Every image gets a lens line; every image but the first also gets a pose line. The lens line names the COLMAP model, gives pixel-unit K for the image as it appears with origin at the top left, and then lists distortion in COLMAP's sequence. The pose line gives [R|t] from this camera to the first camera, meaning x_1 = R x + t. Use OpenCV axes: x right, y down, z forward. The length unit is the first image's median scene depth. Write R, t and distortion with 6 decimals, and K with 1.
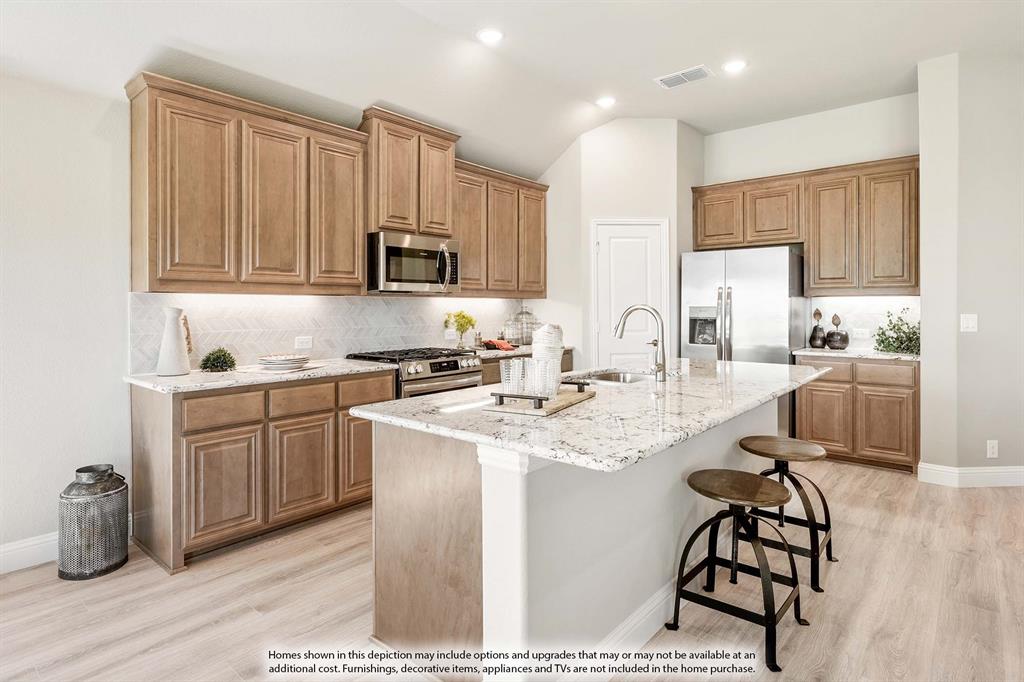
lens RADIAL K [[537.5, 0, 511.8], [0, 537.5, 304.0], [0, 0, 1]] dist [-0.000828, -0.000078]
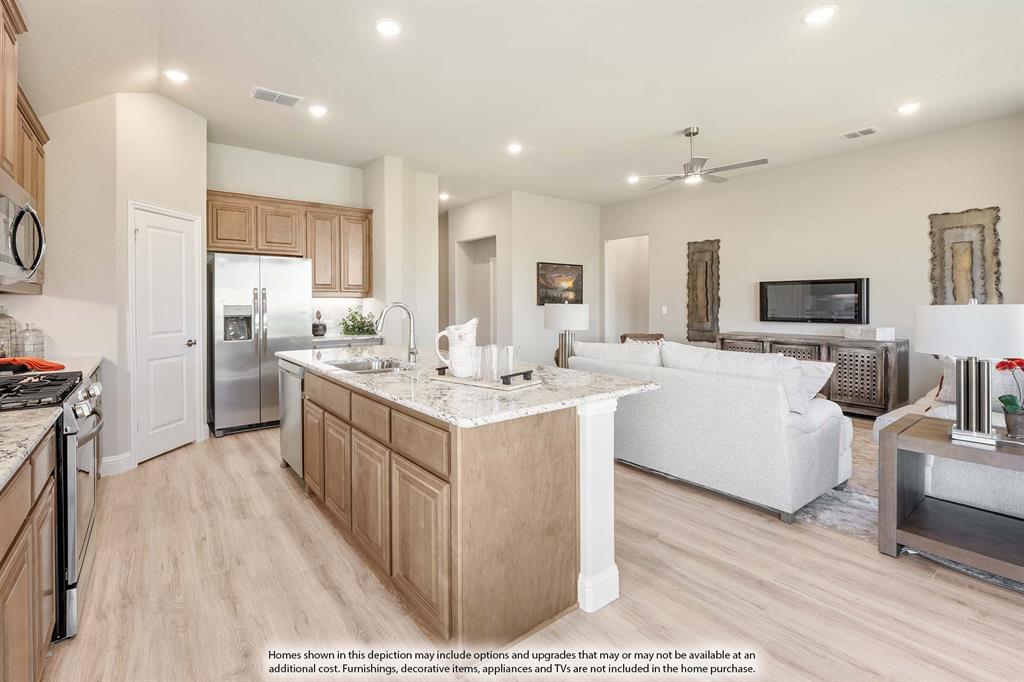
lens RADIAL K [[418.4, 0, 512.2], [0, 418.4, 302.6], [0, 0, 1]] dist [0.000433, 0.000051]
pose [[0.251533, 0.001216, 0.967848, -0.325198], [0.002778, 0.999994, -0.001979, 0.001984], [-0.967845, 0.003187, 0.251528, 0.263719]]
